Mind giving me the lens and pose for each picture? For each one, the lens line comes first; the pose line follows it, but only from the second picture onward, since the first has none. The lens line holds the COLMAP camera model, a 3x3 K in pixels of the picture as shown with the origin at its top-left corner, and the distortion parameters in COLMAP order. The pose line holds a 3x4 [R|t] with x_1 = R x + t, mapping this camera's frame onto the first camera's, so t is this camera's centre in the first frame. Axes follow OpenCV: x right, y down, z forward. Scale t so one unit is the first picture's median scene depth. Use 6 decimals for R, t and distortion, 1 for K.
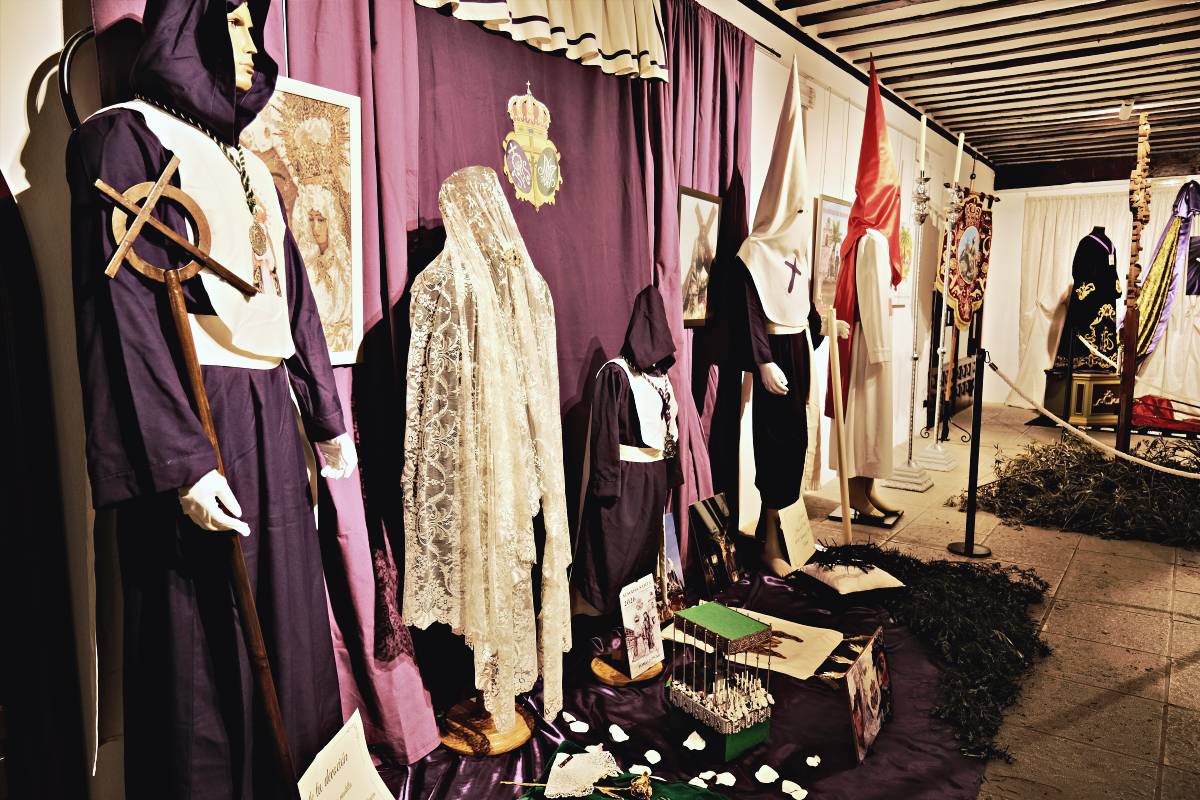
lens RADIAL K [[812.0, 0, 601.9], [0, 812.0, 403.8], [0, 0, 1]] dist [-0.024470, 0.013656]
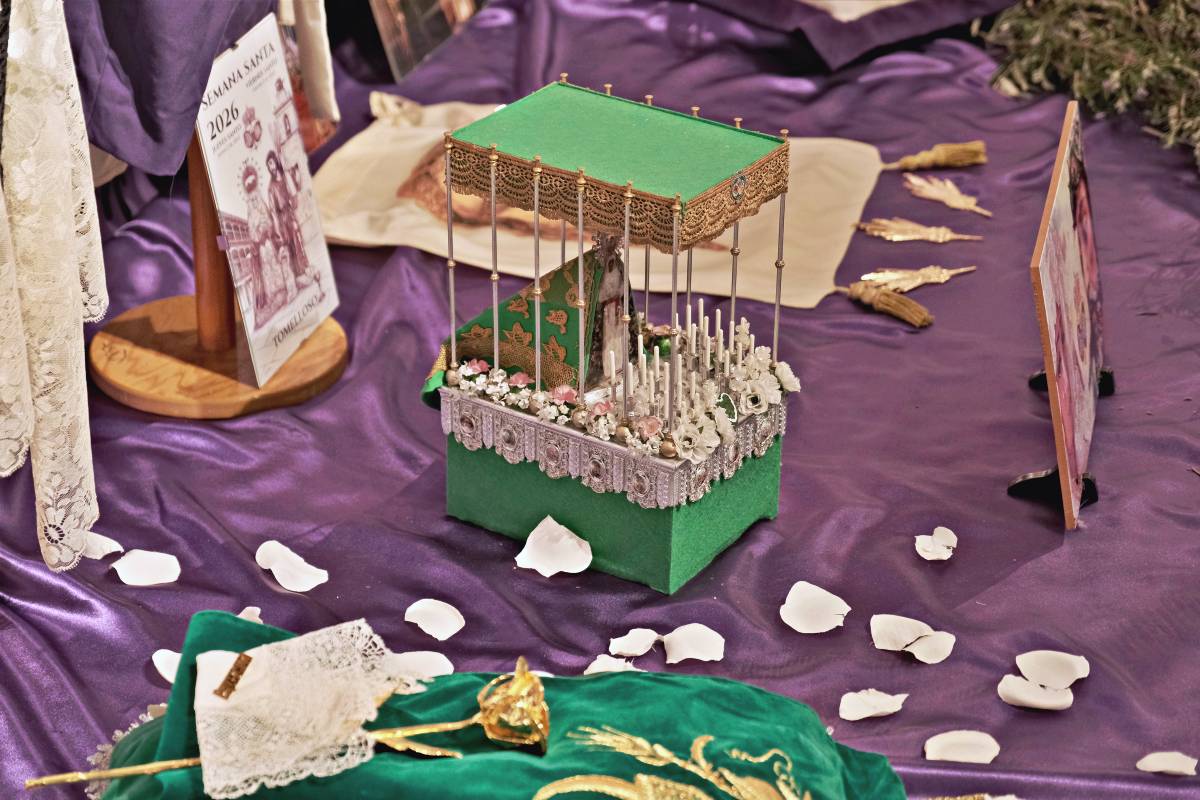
lens RADIAL K [[2952.2, 0, 602.0], [0, 2952.2, 400.6], [0, 0, 1]] dist [0.055217, 0.000000]
pose [[0.941933, -0.146642, 0.302090, -0.131973], [0.038660, 0.940985, 0.336233, 0.000511], [-0.333568, -0.305030, 0.892014, 0.027449]]
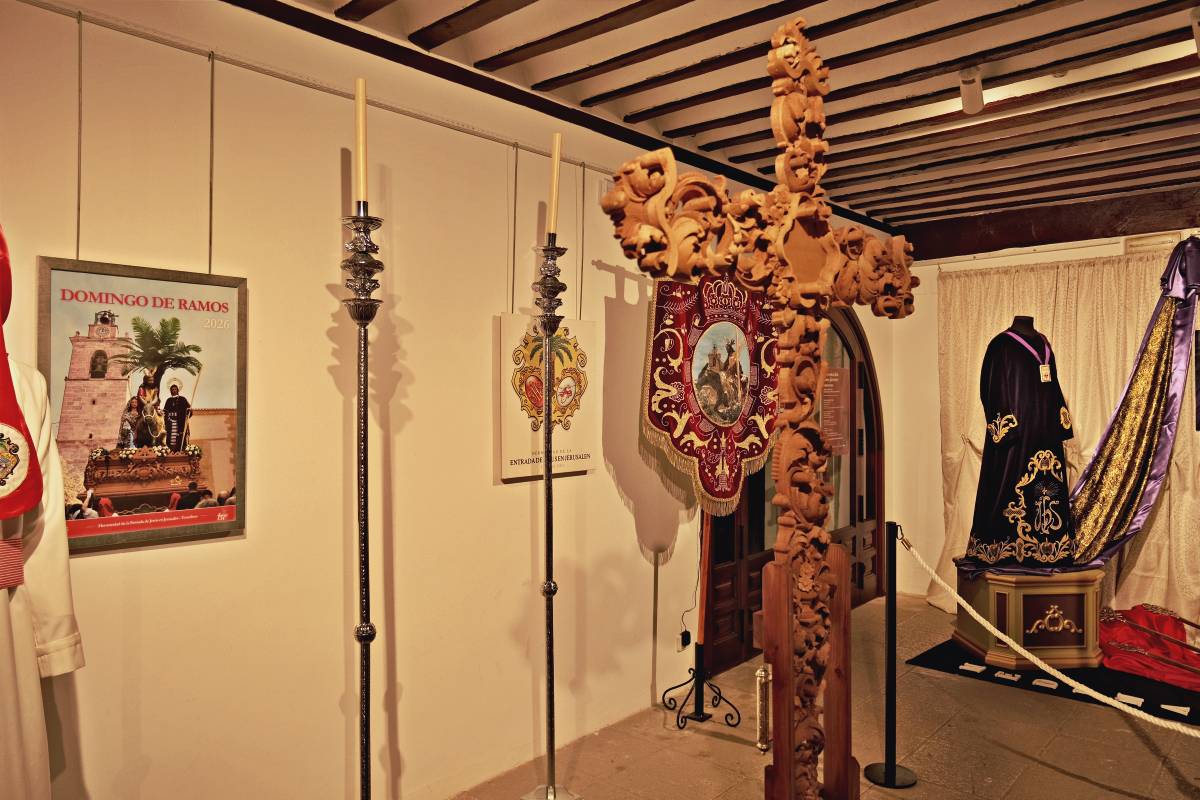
lens RADIAL K [[861.3, 0, 598.9], [0, 861.3, 405.8], [0, 0, 1]] dist [-0.029602, 0.025092]
pose [[0.996539, -0.007149, -0.082814, 0.898088], [-0.002692, 0.992995, -0.118124, -0.203047], [0.083079, 0.117938, 0.989540, 0.915102]]
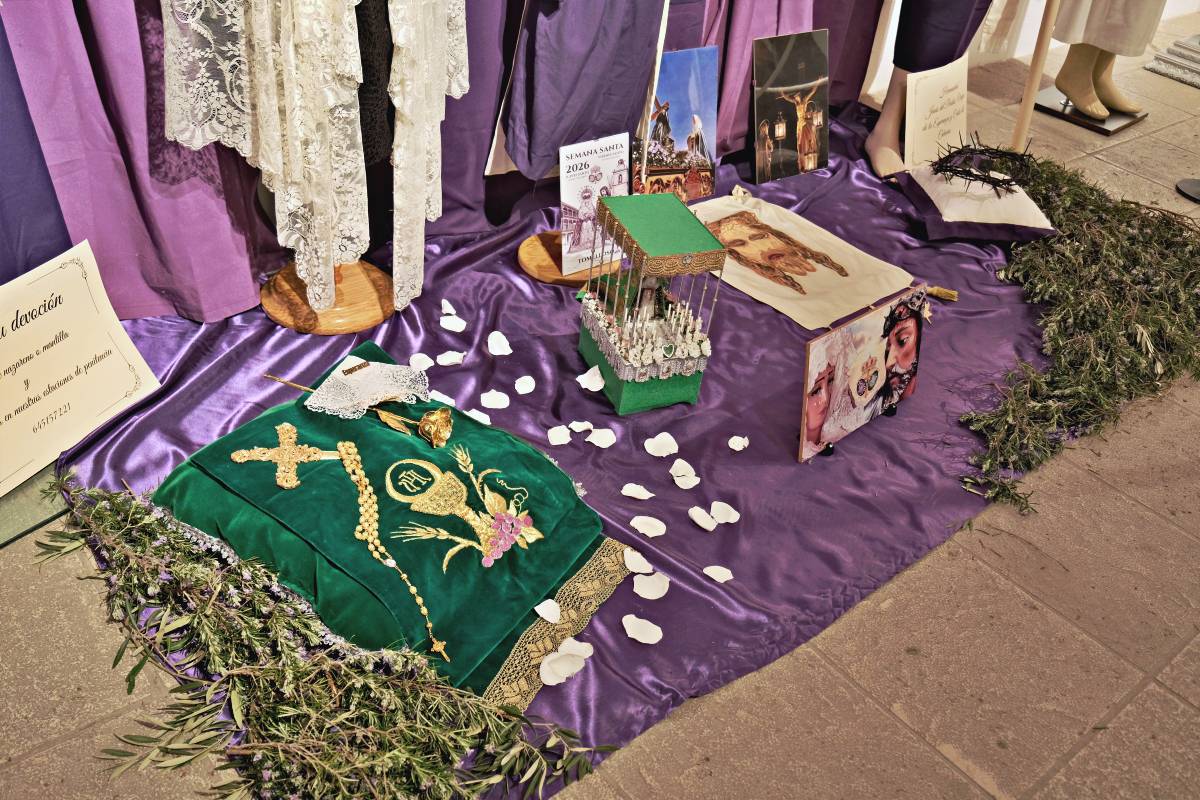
lens RADIAL K [[1057.8, 0, 596.7], [0, 1057.8, 405.7], [0, 0, 1]] dist [-0.019436, 0.009714]
pose [[0.964132, 0.227574, -0.136603, 0.175117], [-0.137064, 0.867603, 0.477993, -0.004352], [0.227296, -0.442125, 0.867676, 0.128587]]
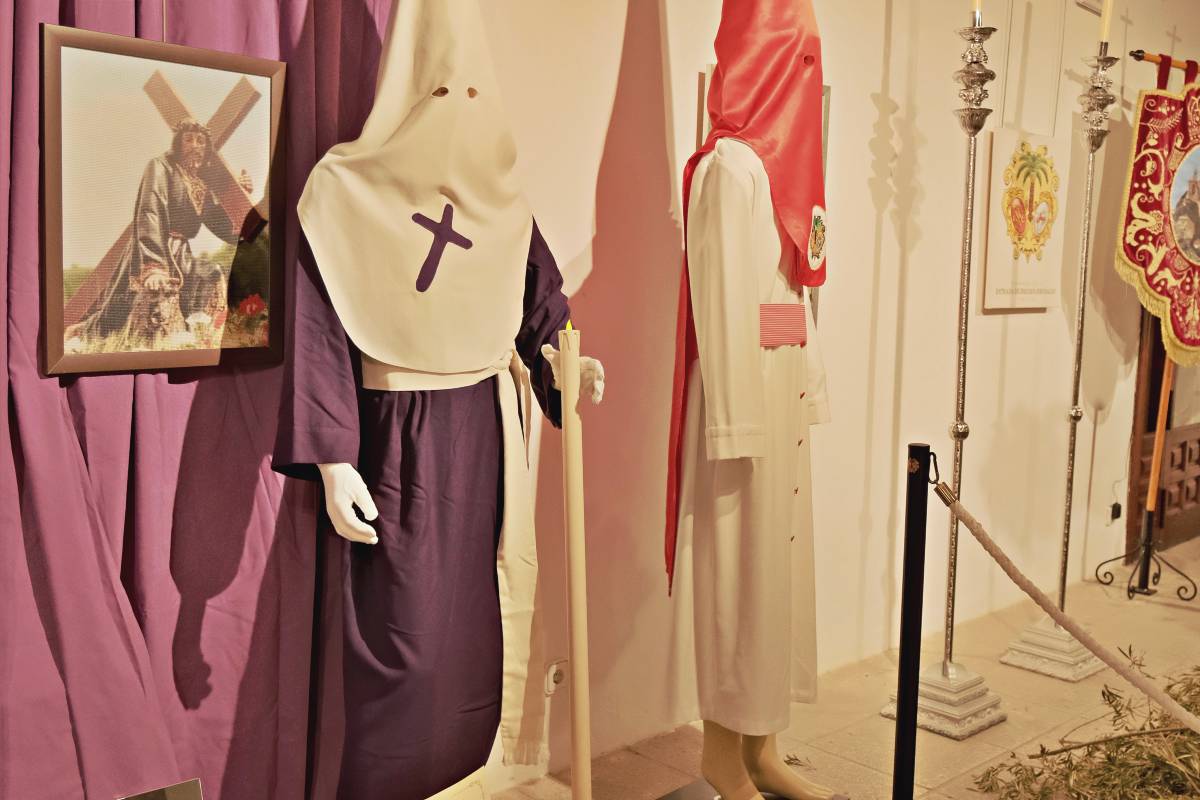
lens RADIAL K [[1295.6, 0, 595.1], [0, 1295.6, 413.4], [0, 0, 1]] dist [-0.018843, 0.000000]
pose [[0.985801, 0.034158, -0.164409, 0.502938], [-0.037181, 0.999191, -0.015345, -0.080874], [0.163752, 0.021240, 0.986273, 0.439305]]
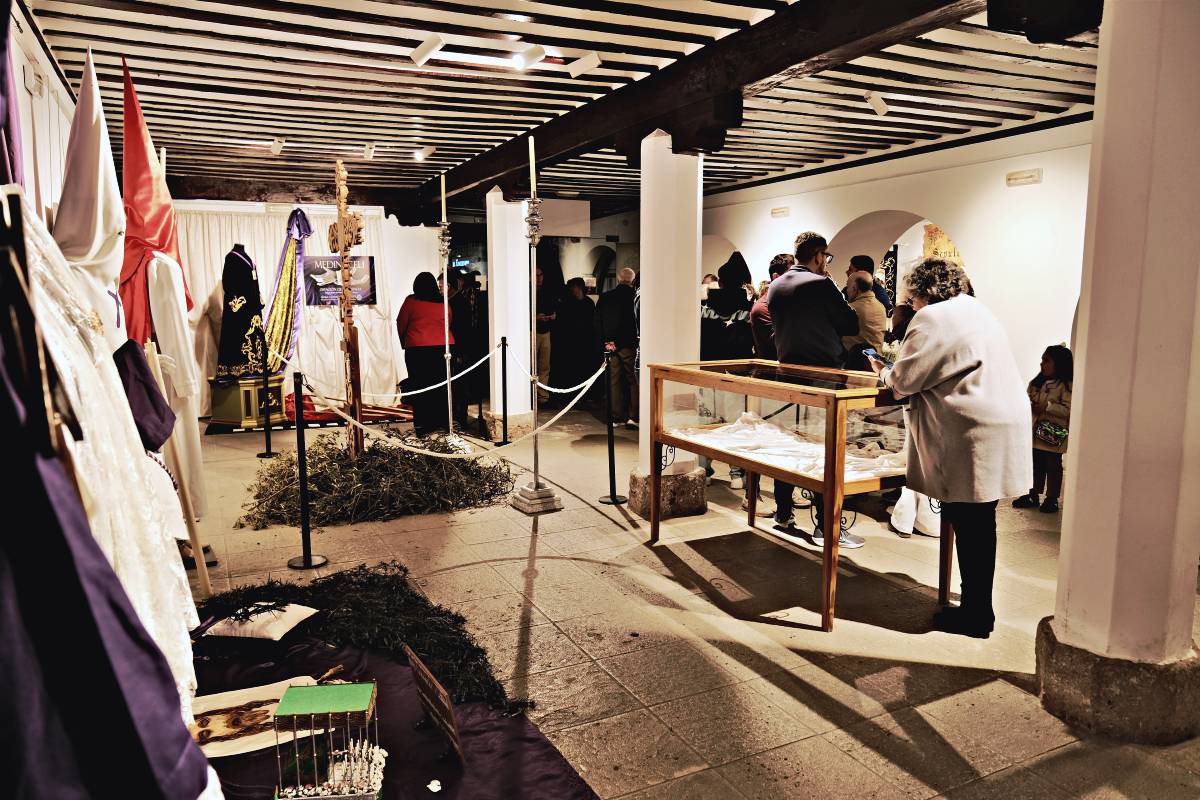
lens RADIAL K [[812.0, 0, 595.8], [0, 812.0, 403.7], [0, 0, 1]] dist [-0.024470, 0.013656]
pose [[0.467668, -0.117865, 0.876011, -0.339464], [0.116738, 0.990624, 0.070963, -0.069788], [-0.876161, 0.069077, 0.477043, 0.185757]]
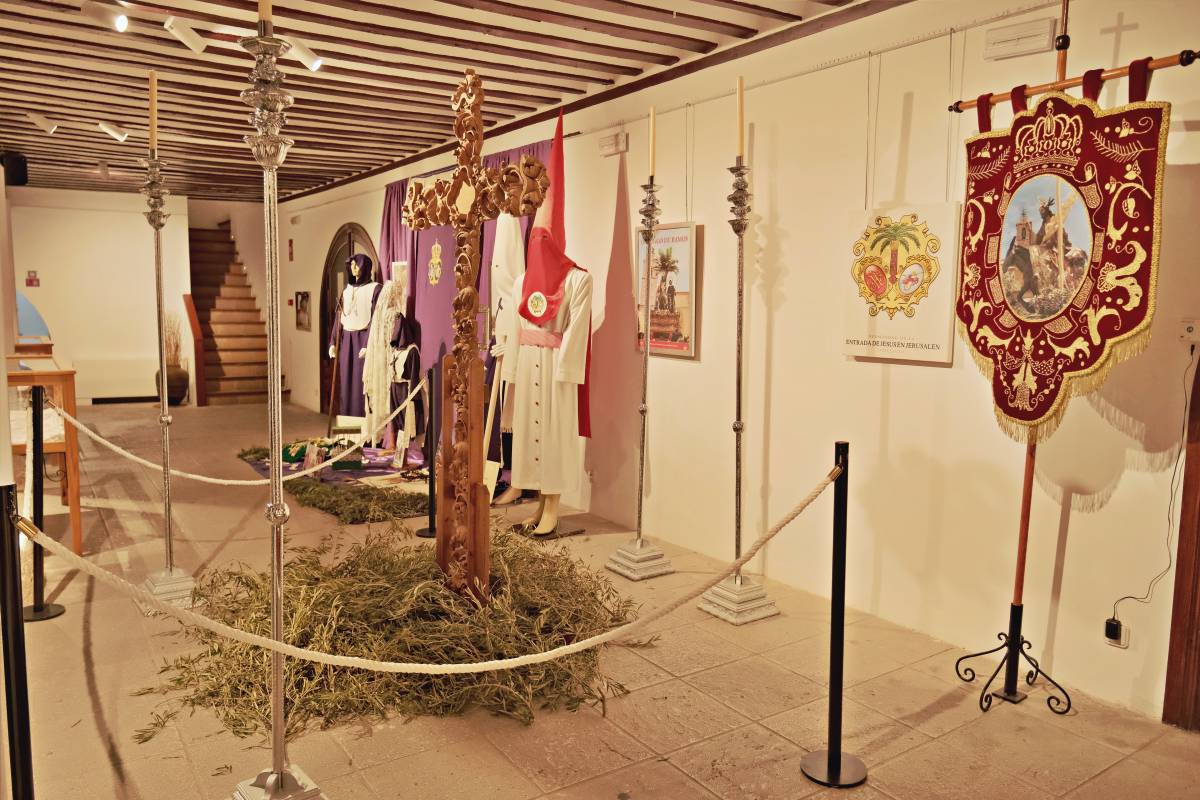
lens RADIAL K [[861.3, 0, 605.7], [0, 861.3, 402.7], [0, 0, 1]] dist [-0.029602, 0.025092]
pose [[-0.333955, 0.097473, -0.937536, 1.964357], [-0.139922, 0.978493, 0.151572, -0.309932], [0.932146, 0.181800, -0.313134, 2.029090]]
